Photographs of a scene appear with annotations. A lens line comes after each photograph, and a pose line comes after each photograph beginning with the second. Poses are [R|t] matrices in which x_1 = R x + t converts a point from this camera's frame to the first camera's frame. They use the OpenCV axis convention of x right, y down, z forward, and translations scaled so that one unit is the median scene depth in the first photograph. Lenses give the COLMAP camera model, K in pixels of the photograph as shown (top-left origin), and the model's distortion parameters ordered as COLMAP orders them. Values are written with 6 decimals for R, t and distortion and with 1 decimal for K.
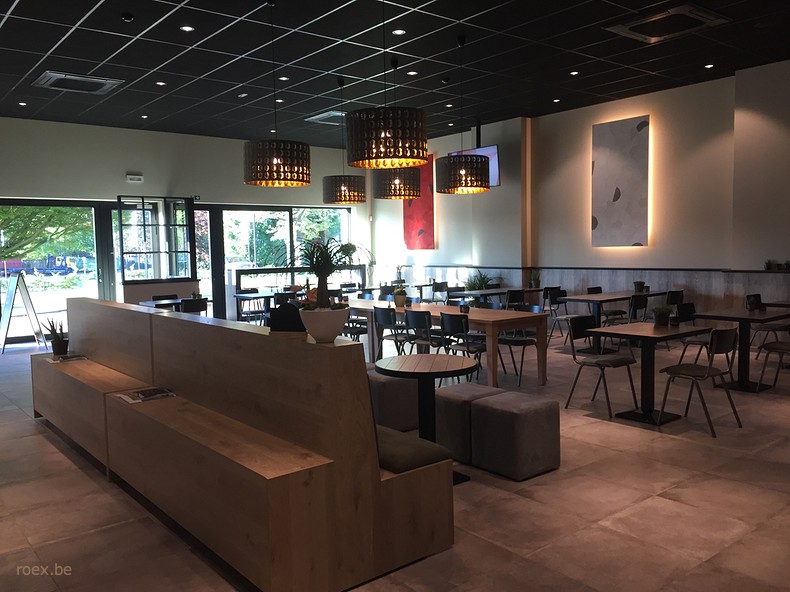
lens RADIAL K [[672.2, 0, 398.1], [0, 672.2, 294.6], [0, 0, 1]] dist [0.073615, -0.091402]
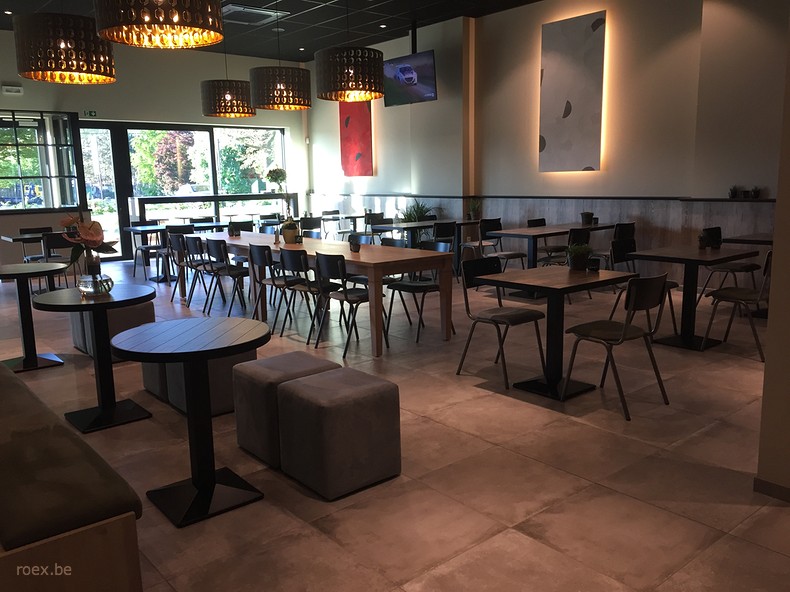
lens RADIAL K [[672.2, 0, 398.1], [0, 672.2, 296.3], [0, 0, 1]] dist [0.073615, -0.091402]
pose [[0.999861, -0.001884, 0.016564, 0.099659], [0.000140, 0.994508, 0.104656, -0.003127], [-0.016670, -0.104639, 0.994371, 0.136787]]
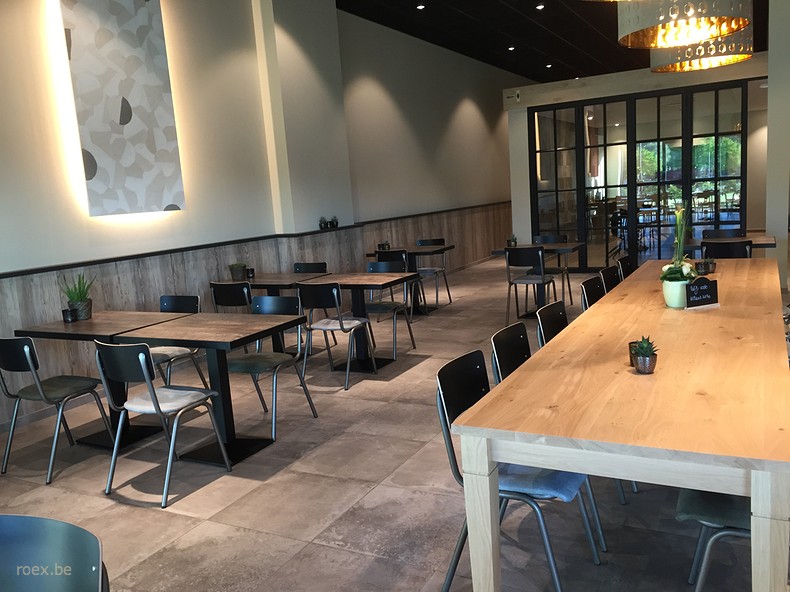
lens RADIAL K [[672.2, 0, 398.3], [0, 672.2, 297.7], [0, 0, 1]] dist [0.073615, -0.091402]
pose [[-0.391201, -0.093103, 0.915584, -0.258233], [0.145233, 0.976158, 0.161317, -0.065868], [-0.908773, 0.196081, -0.368352, 1.078319]]
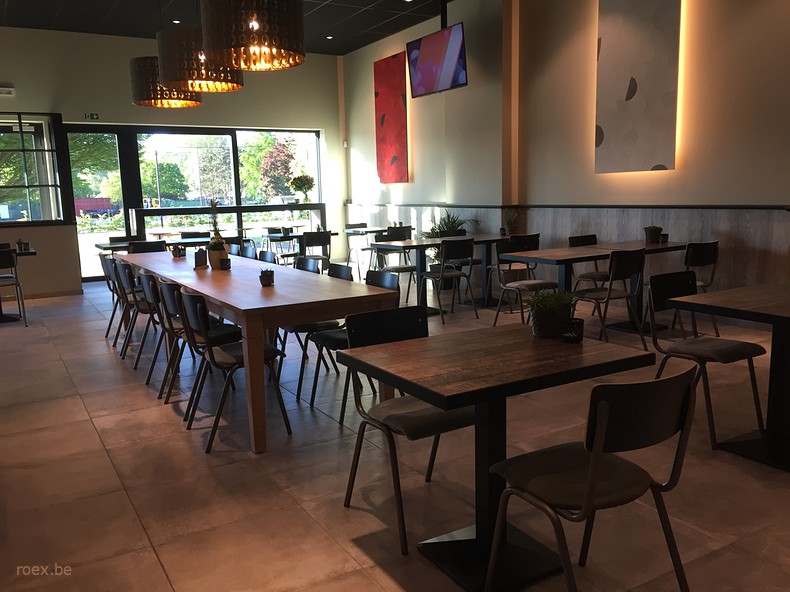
lens RADIAL K [[672.2, 0, 395.9], [0, 672.2, 296.6], [0, 0, 1]] dist [0.073615, -0.091402]
pose [[0.989438, 0.015919, -0.144078, 0.208303], [-0.002993, 0.995983, 0.089493, -0.010212], [0.144924, -0.088117, 0.985511, 0.336126]]
